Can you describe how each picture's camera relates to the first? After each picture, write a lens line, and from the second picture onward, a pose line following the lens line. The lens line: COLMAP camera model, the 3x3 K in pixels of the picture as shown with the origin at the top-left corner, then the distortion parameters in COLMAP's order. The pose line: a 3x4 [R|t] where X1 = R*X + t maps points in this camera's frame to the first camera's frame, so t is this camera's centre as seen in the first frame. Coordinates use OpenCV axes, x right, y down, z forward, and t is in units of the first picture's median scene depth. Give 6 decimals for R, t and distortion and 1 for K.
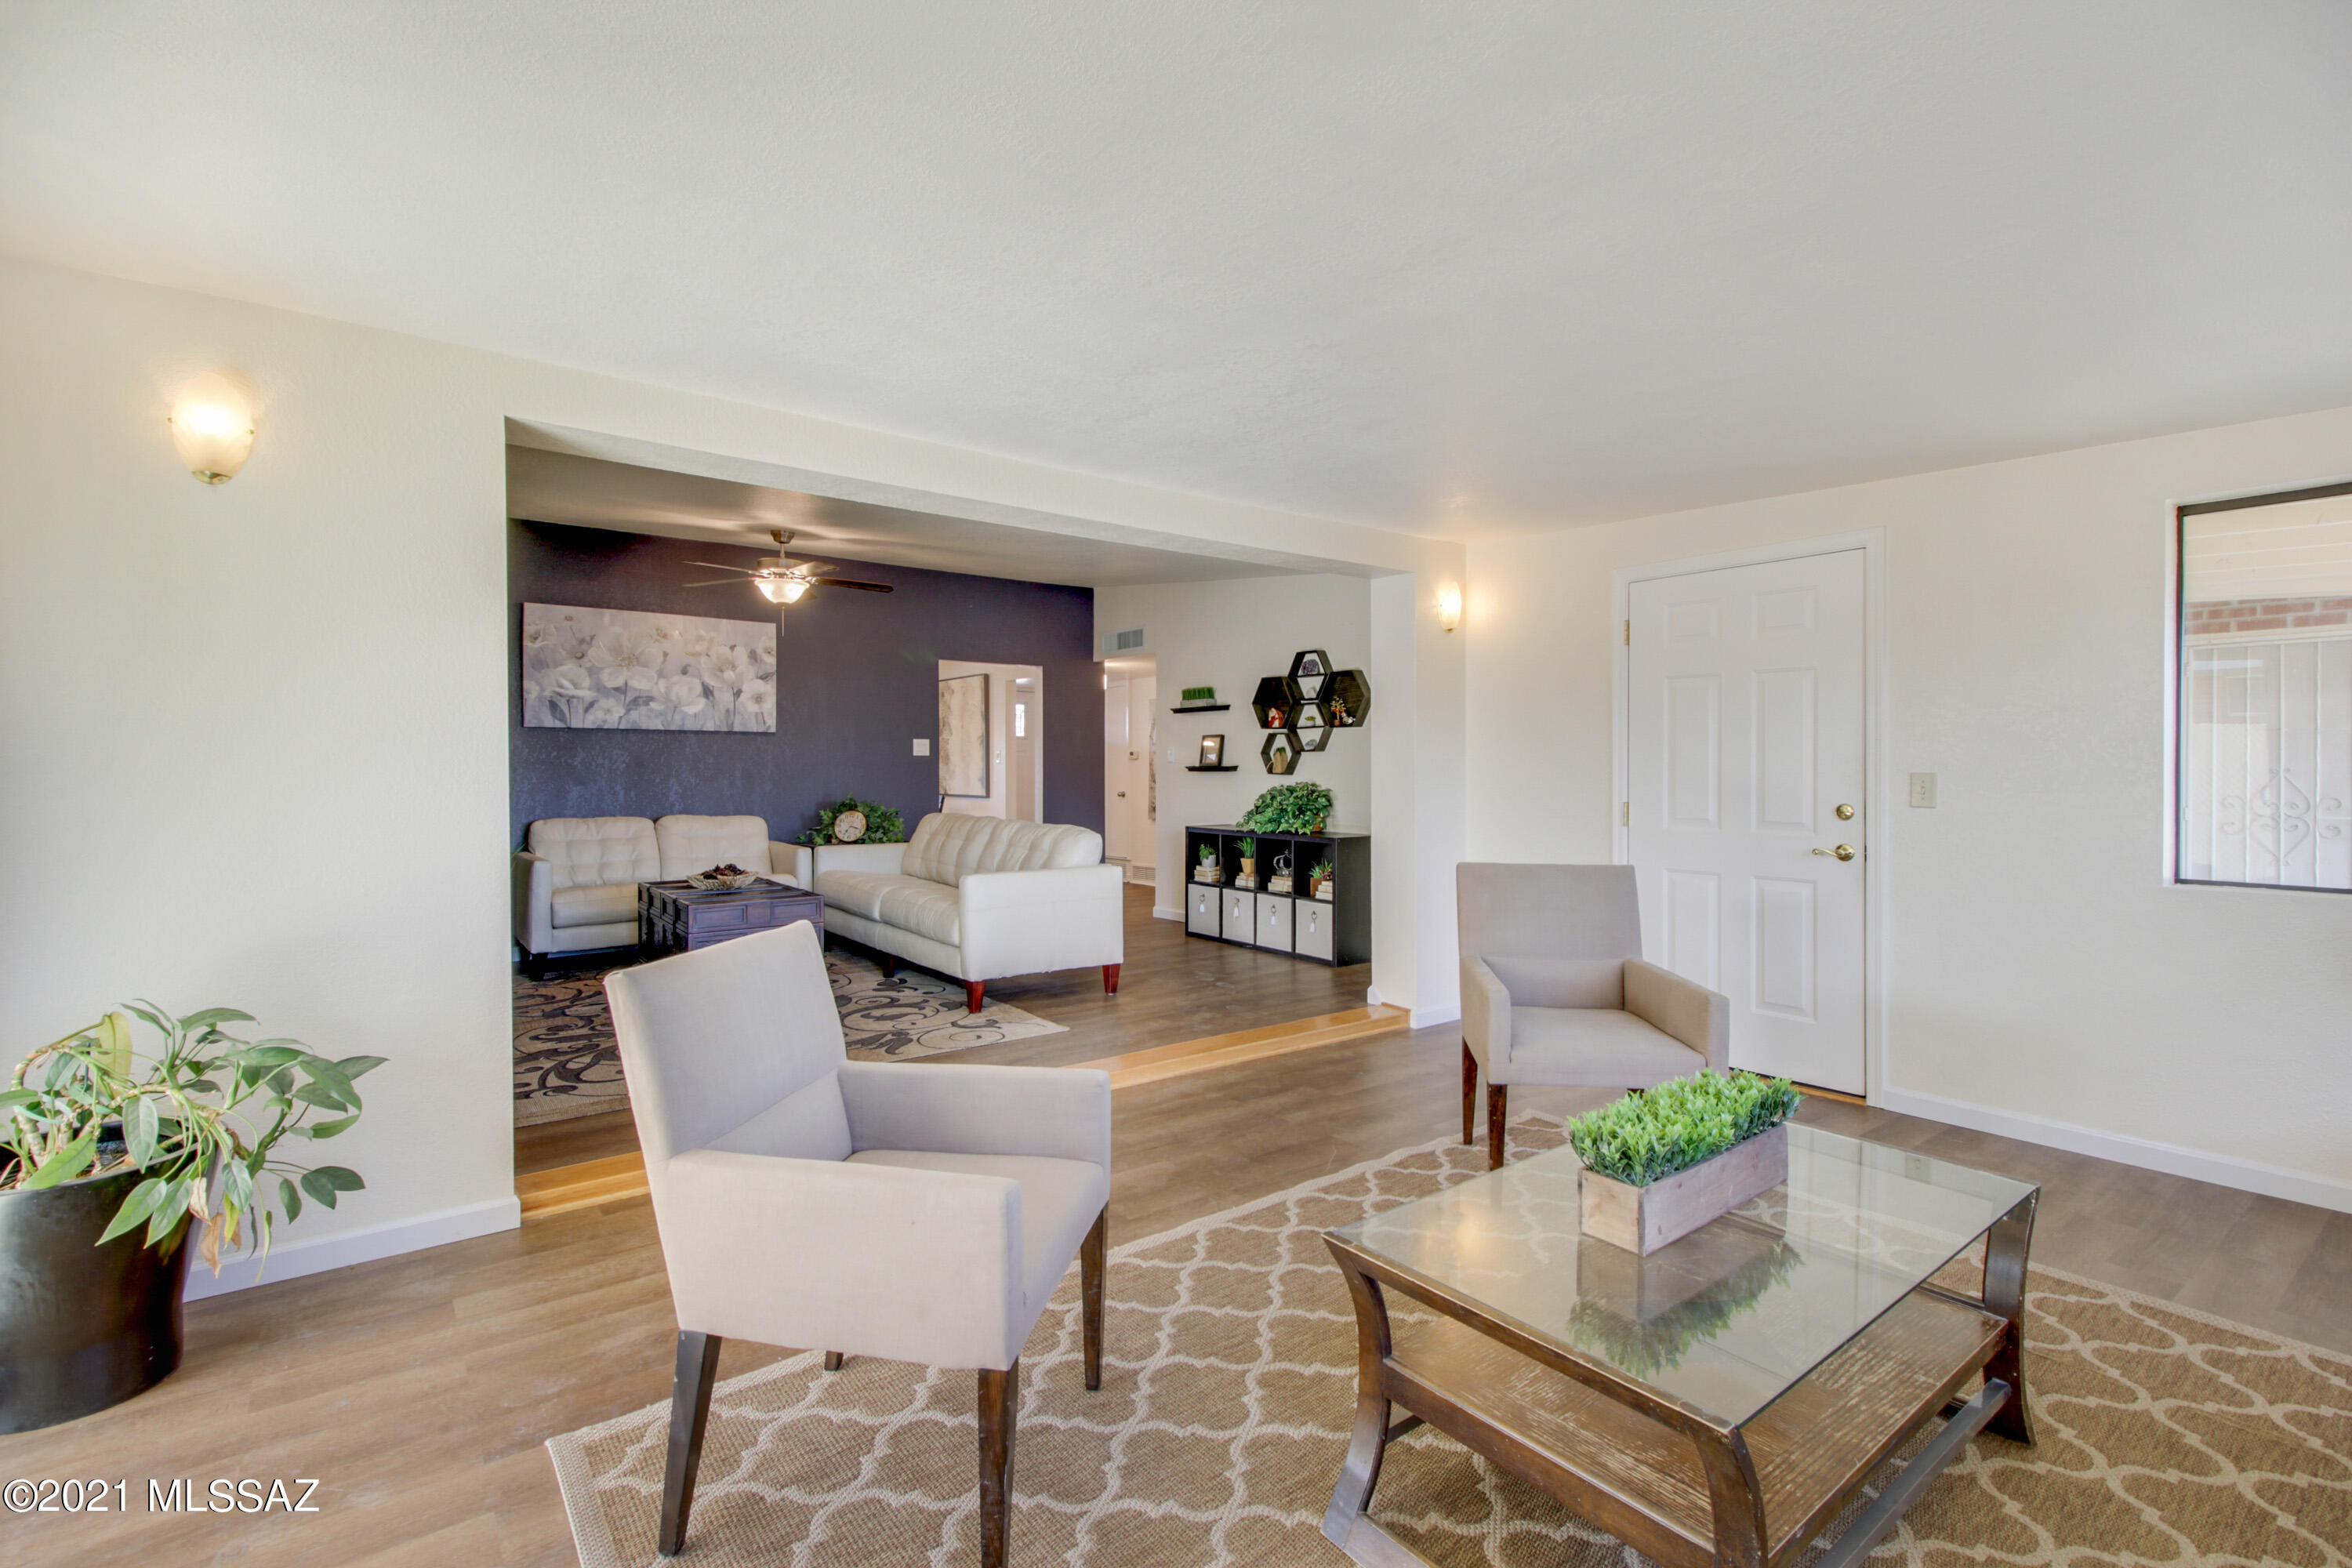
lens RADIAL K [[1065.0, 0, 1162.4], [0, 1065.0, 774.7], [0, 0, 1]] dist [0.016883, -0.000060]
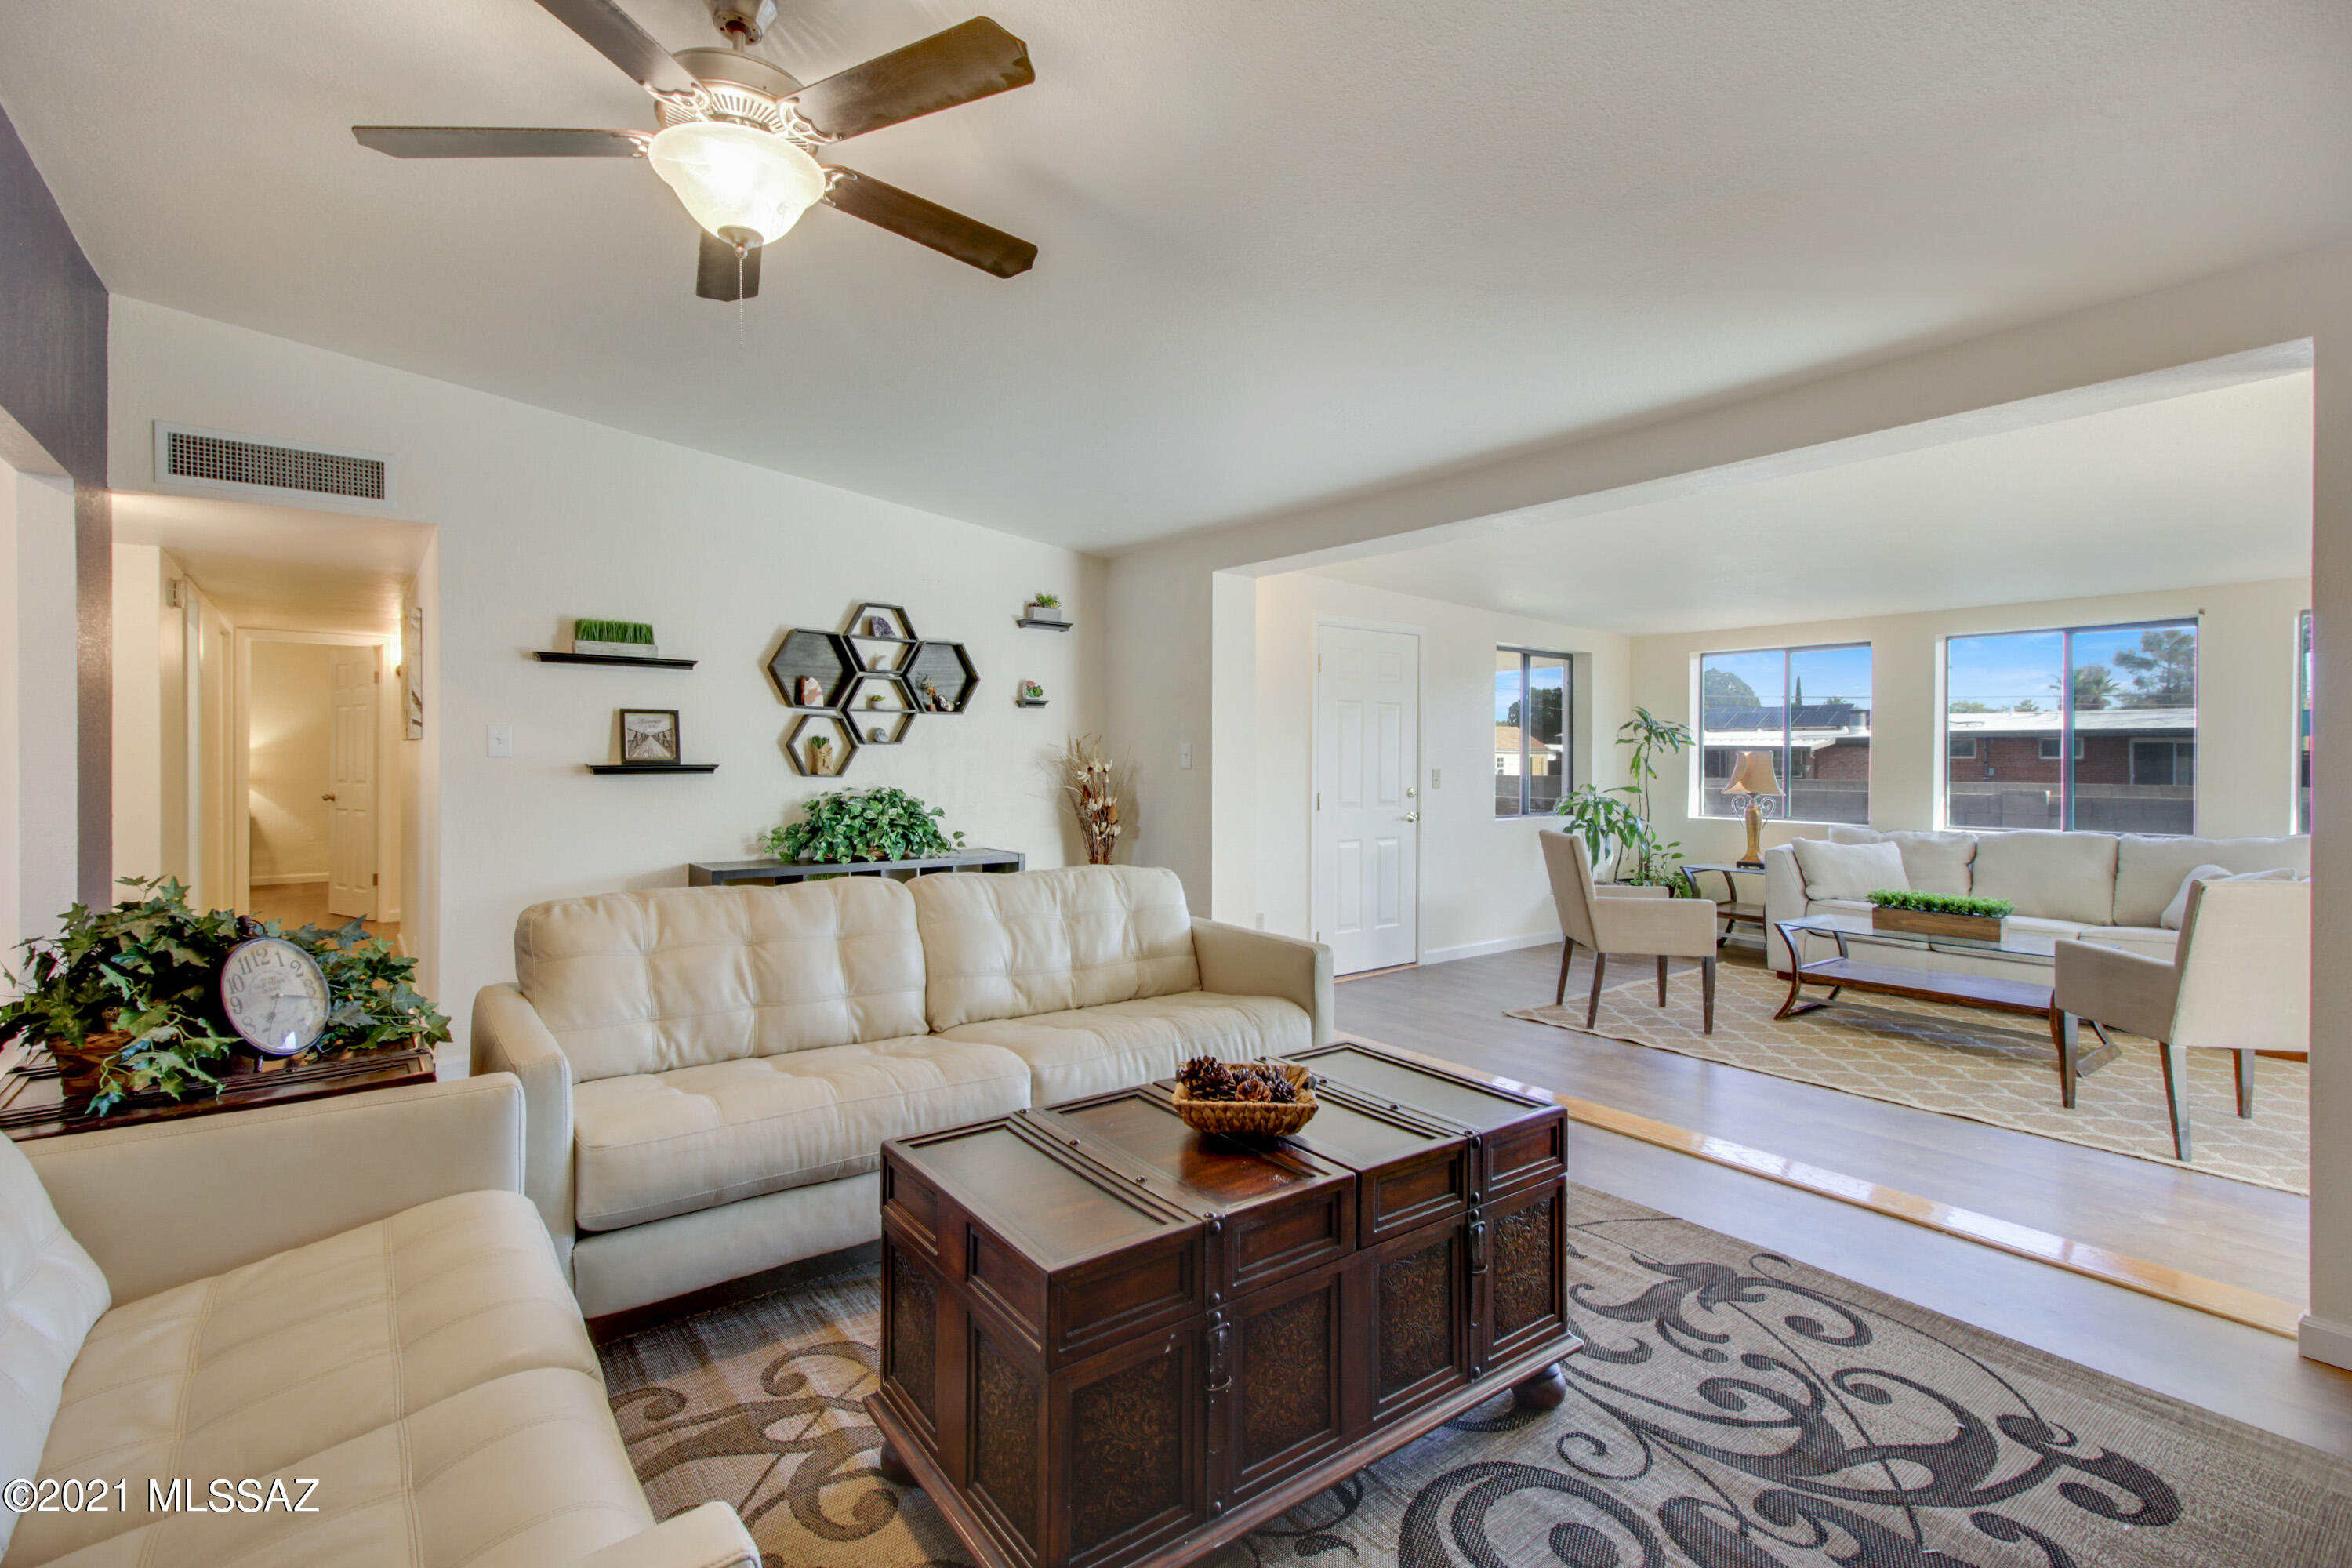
lens RADIAL K [[1144.8, 0, 1160.0], [0, 1144.8, 755.0], [0, 0, 1]] dist [0.018198, -0.000545]
pose [[-0.035316, -0.001055, 0.999376, -0.635952], [0.000946, 0.999999, 0.001089, -0.014935], [-0.999376, 0.000983, -0.035314, 0.830932]]
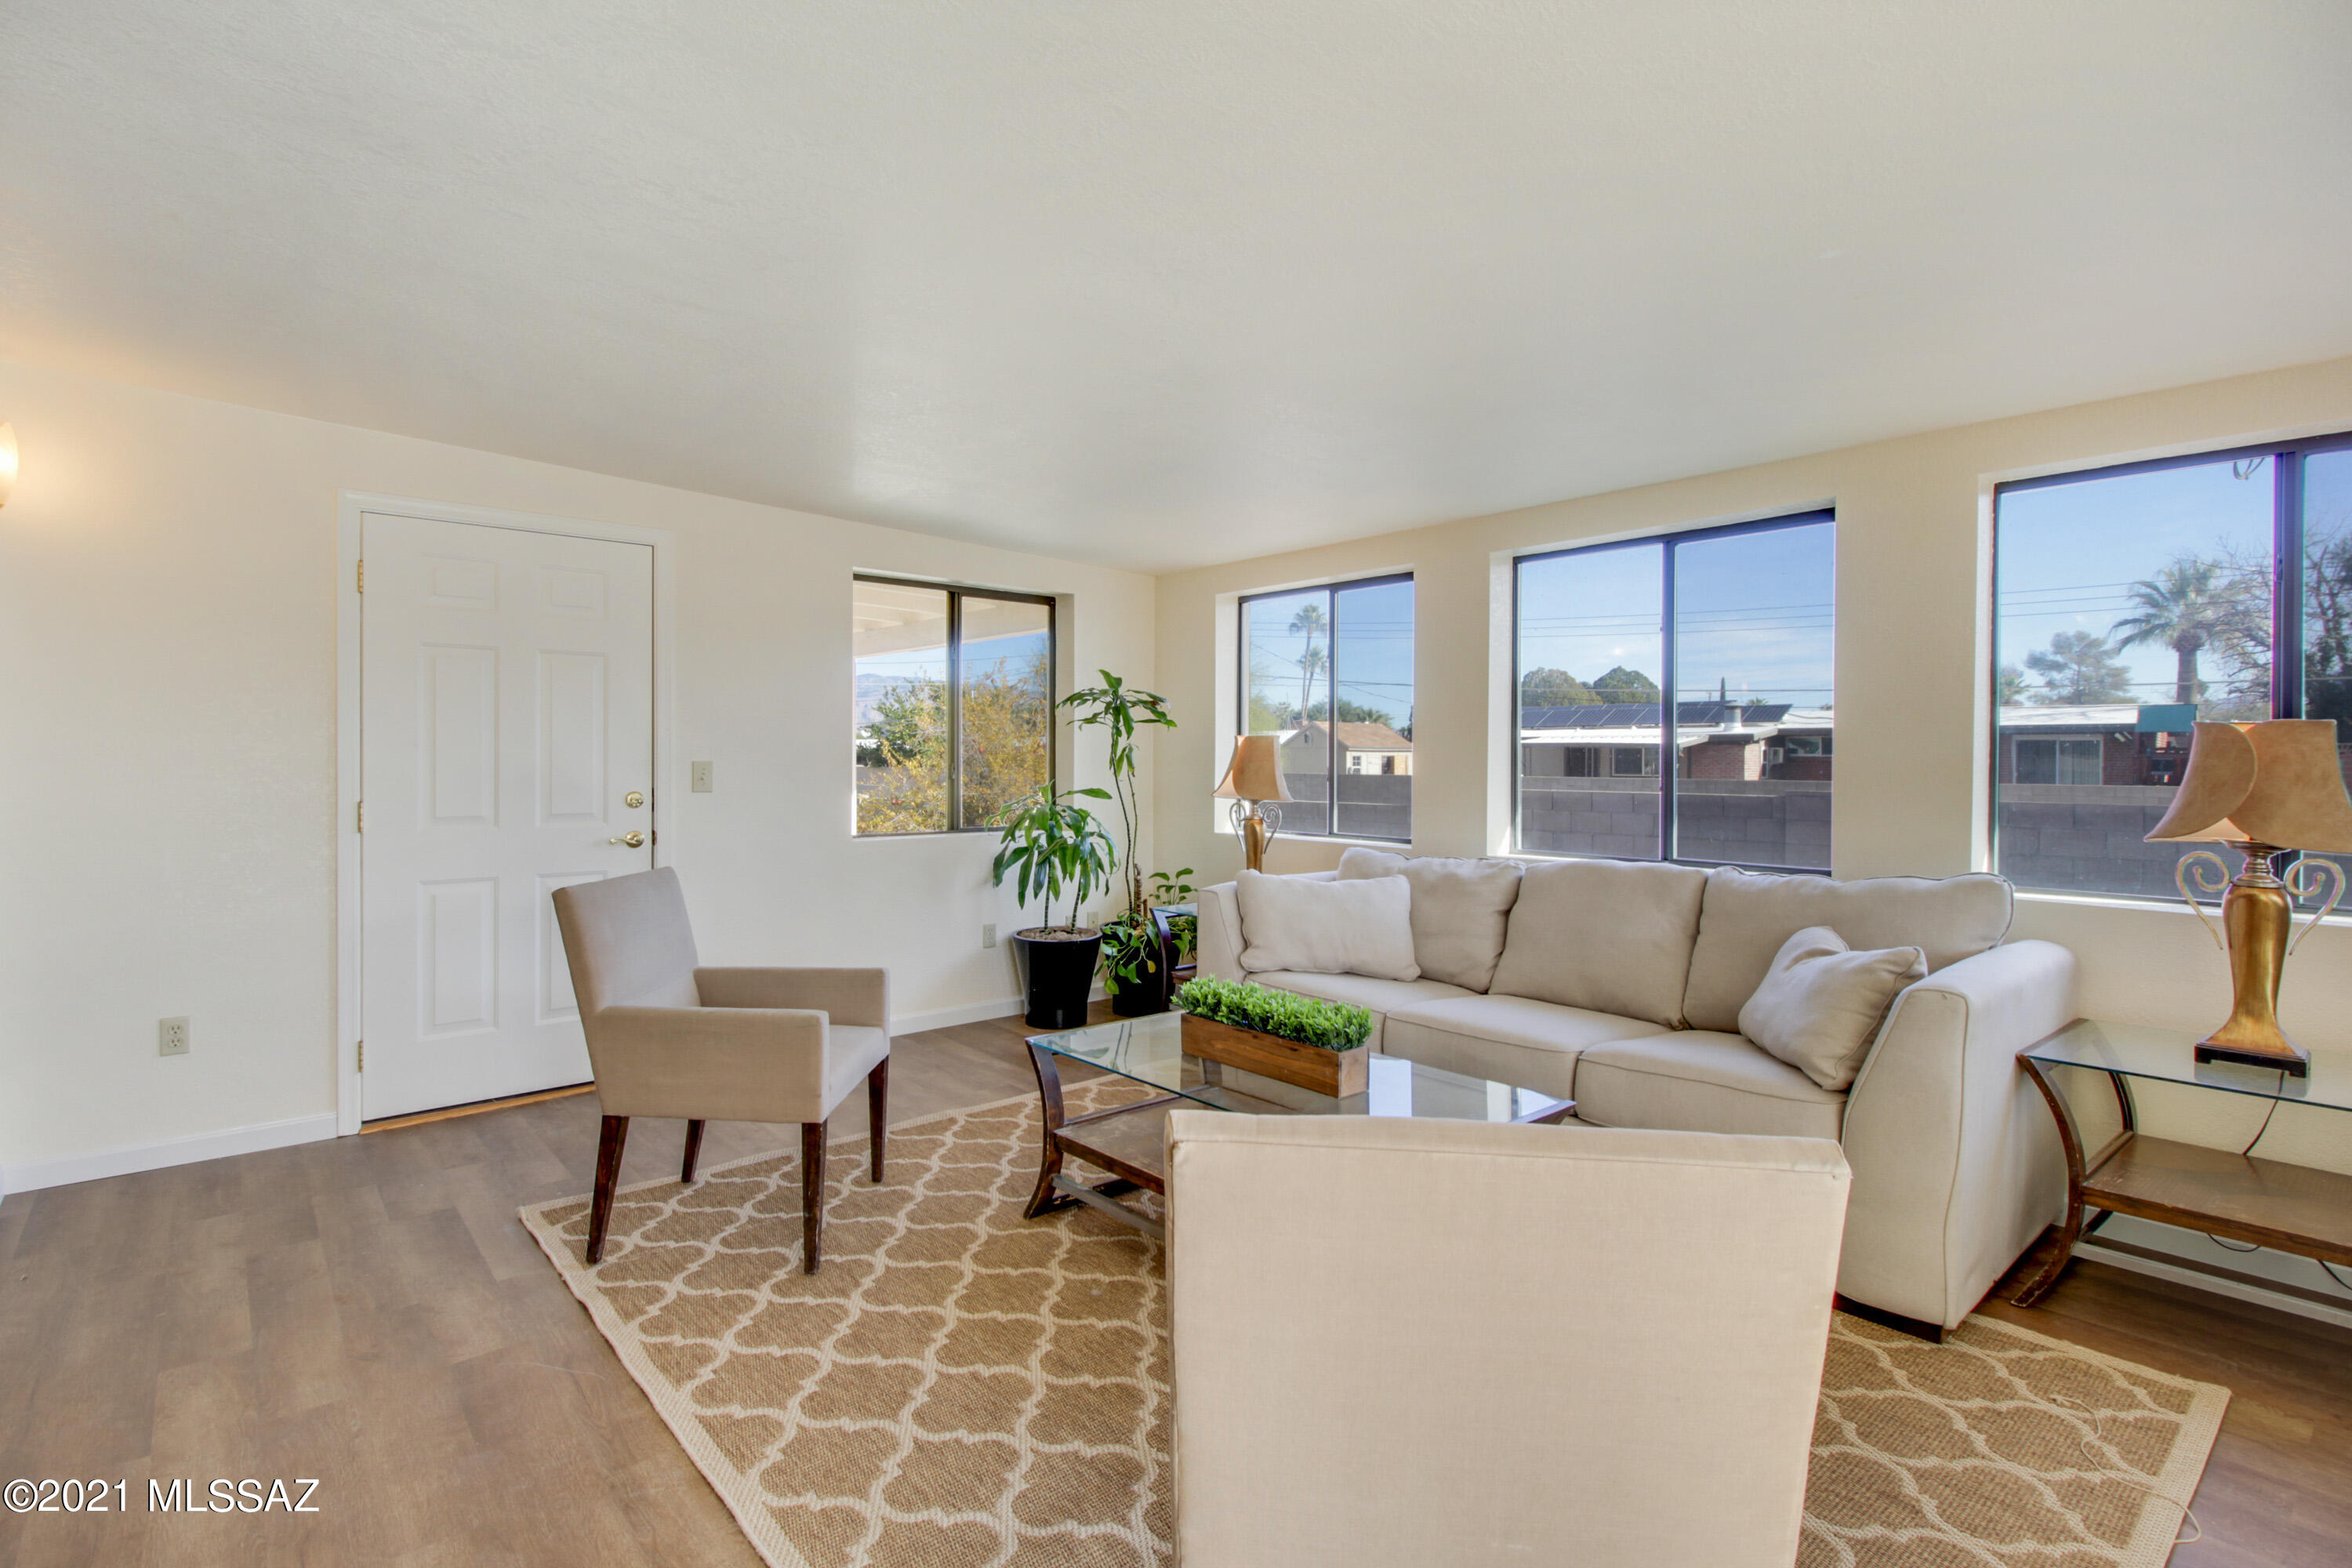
lens RADIAL K [[1116.8, 0, 1123.6], [0, 1116.8, 760.0], [0, 0, 1]] dist [0.002722, -0.000109]
pose [[-0.042793, -0.004456, 0.999074, -0.256583], [0.002225, 0.999987, 0.004556, -0.004302], [-0.999081, 0.002418, -0.042783, 0.333850]]
